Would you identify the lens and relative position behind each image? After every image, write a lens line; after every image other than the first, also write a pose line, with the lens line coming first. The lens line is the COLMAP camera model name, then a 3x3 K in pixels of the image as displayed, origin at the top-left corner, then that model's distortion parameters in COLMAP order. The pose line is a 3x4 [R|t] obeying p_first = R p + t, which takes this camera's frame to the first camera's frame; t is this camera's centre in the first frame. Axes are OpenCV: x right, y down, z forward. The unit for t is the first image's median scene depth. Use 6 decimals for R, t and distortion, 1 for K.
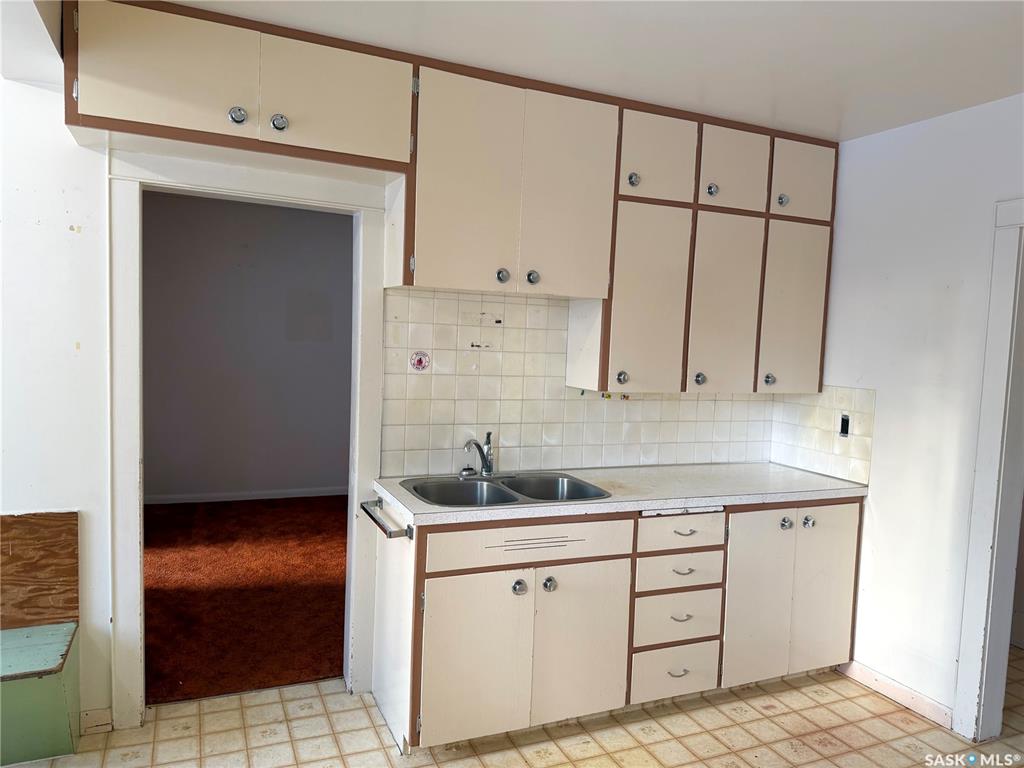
lens RADIAL K [[730.1, 0, 512.1], [0, 730.1, 392.3], [0, 0, 1]] dist [0.049369, -0.031606]
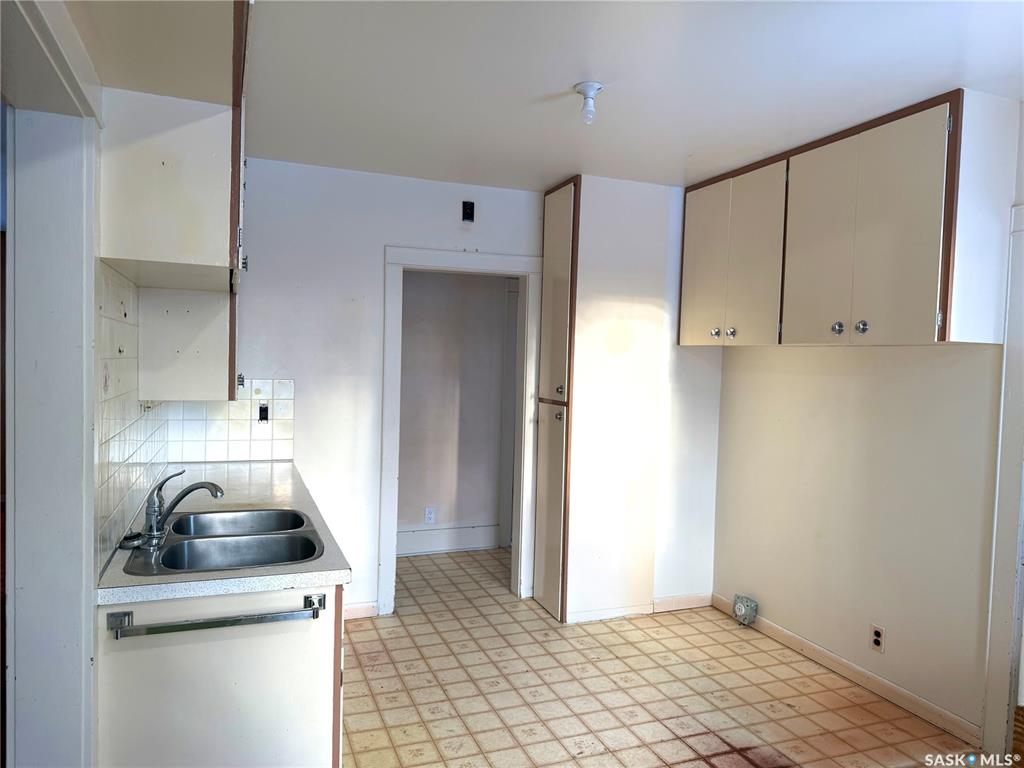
lens RADIAL K [[730.1, 0, 514.9], [0, 730.1, 385.2], [0, 0, 1]] dist [0.049369, -0.031606]
pose [[0.048895, -0.071649, 0.996231, -0.788107], [0.040116, 0.996760, 0.069718, -0.073372], [-0.997998, 0.036556, 0.051610, 0.667652]]
